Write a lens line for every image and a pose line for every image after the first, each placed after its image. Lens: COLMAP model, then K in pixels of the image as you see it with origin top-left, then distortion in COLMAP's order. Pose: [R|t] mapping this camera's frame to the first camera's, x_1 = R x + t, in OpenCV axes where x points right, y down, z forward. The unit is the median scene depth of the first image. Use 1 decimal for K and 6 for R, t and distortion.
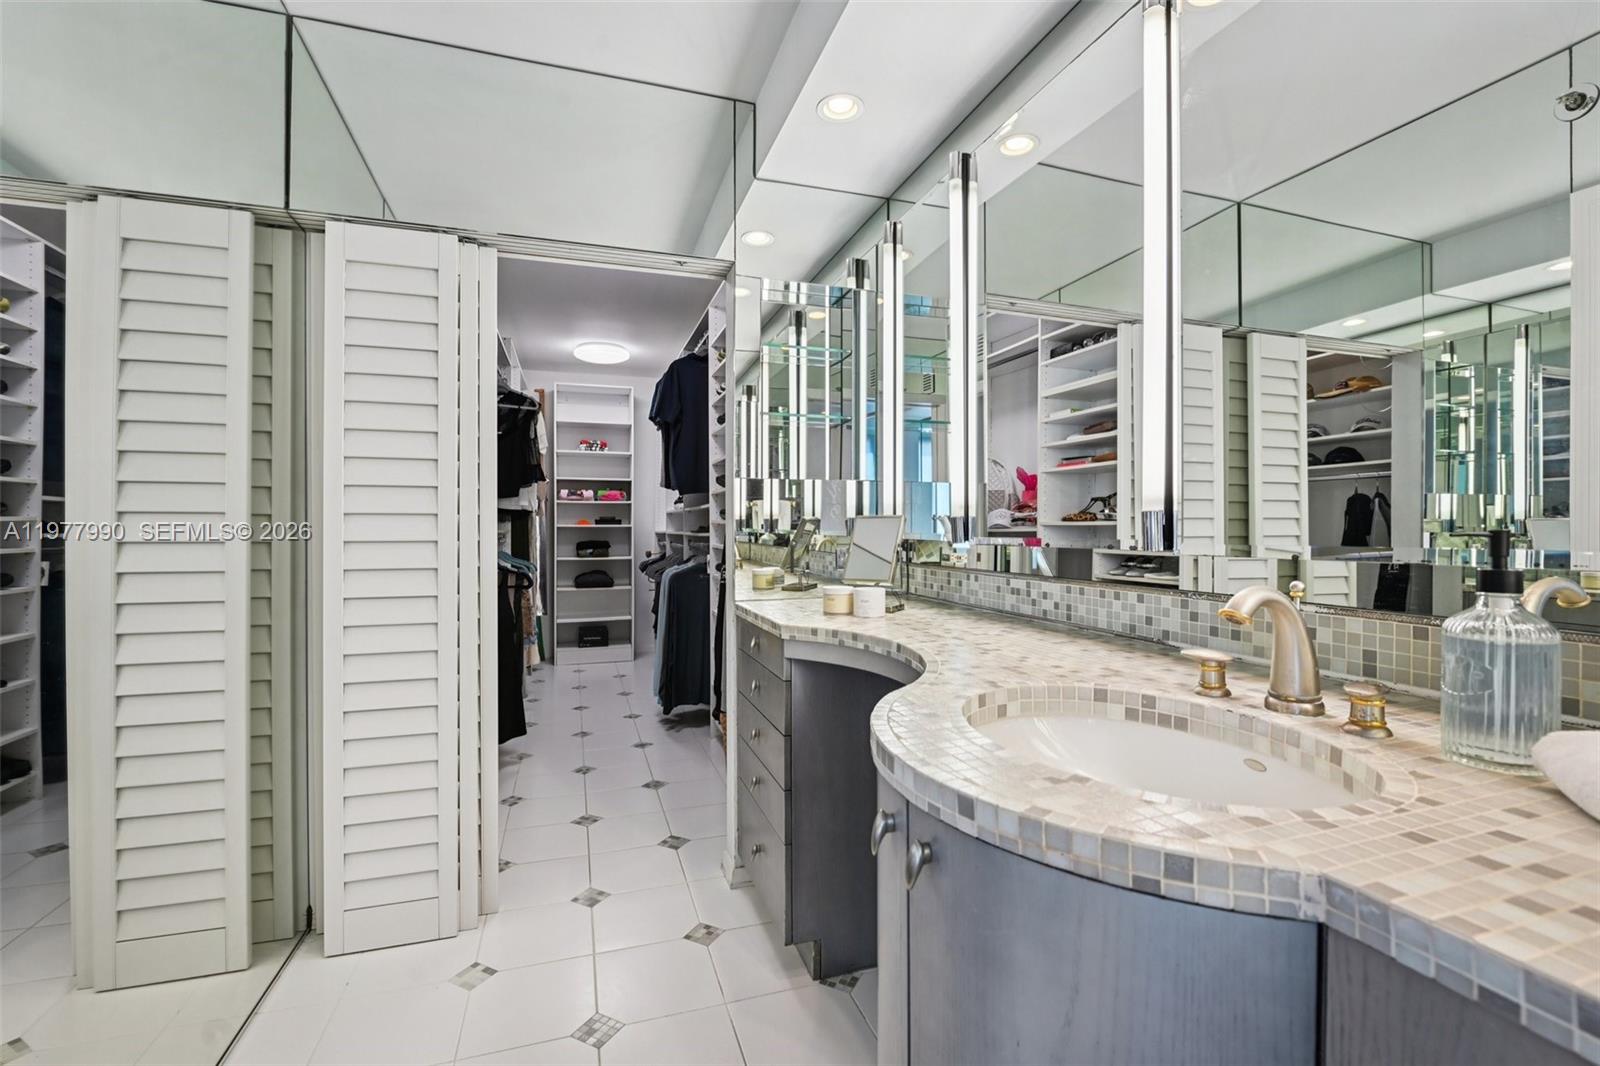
lens RADIAL K [[697.2, 0, 800.0], [0, 697.2, 533.0], [0, 0, 1]] dist [-0.000851, -0.000222]
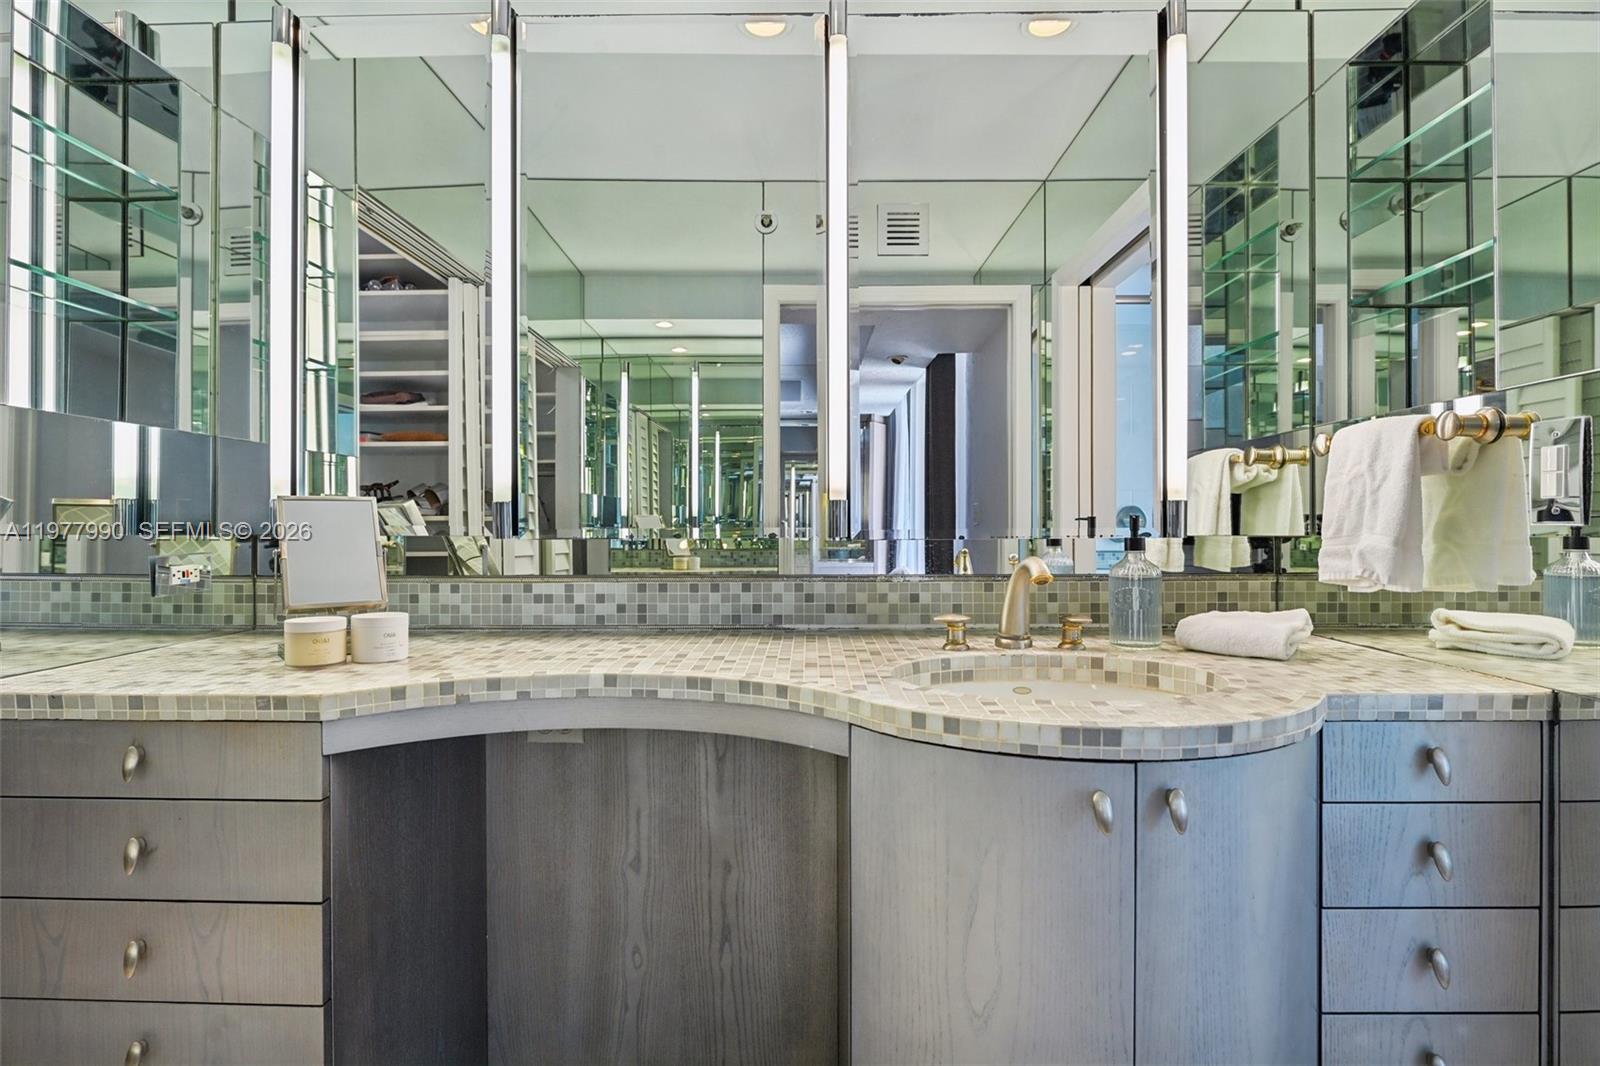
lens RADIAL K [[820.3, 0, 795.9], [0, 820.3, 522.0], [0, 0, 1]] dist [-0.004533, -0.000085]
pose [[0.335848, 0.001824, 0.941914, -0.525574], [0.010672, 0.999927, -0.005741, 0.005593], [-0.941856, 0.011980, 0.335804, 0.462293]]
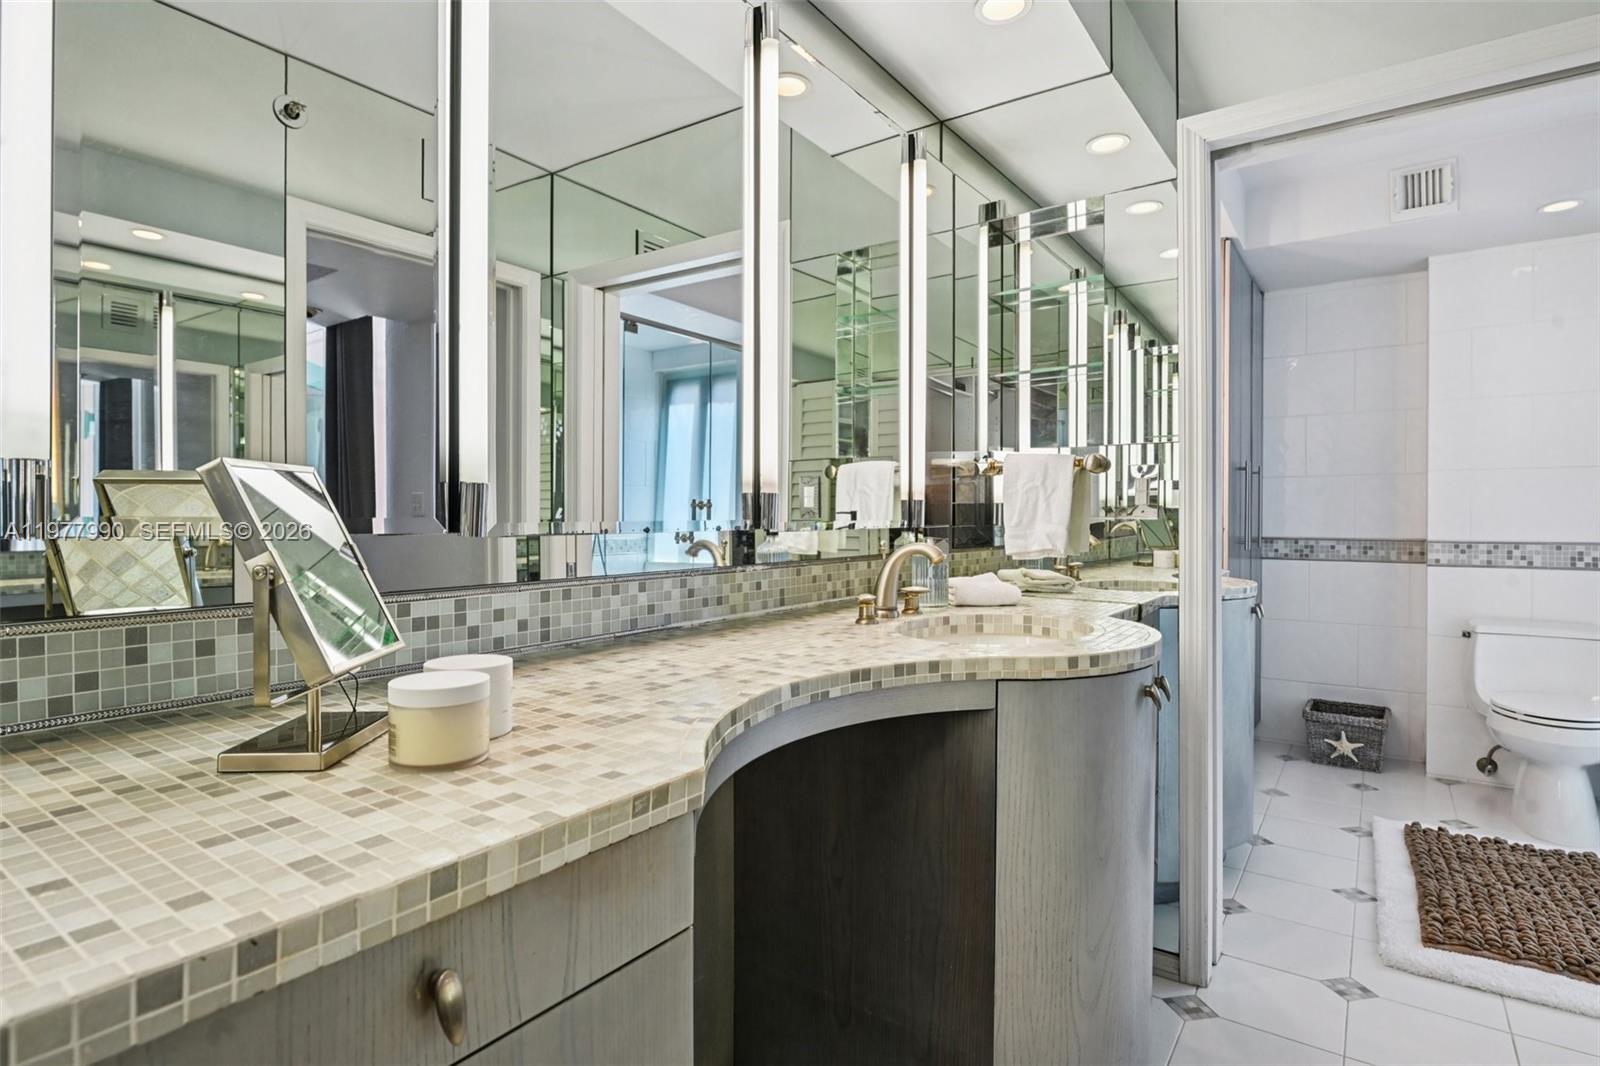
lens RADIAL K [[820.3, 0, 795.9], [0, 820.3, 522.0], [0, 0, 1]] dist [-0.004533, -0.000085]
pose [[-0.592533, -0.006861, 0.805517, -0.420337], [0.004887, 0.999915, 0.012112, -0.002043], [-0.805531, 0.011113, -0.592449, 1.274240]]
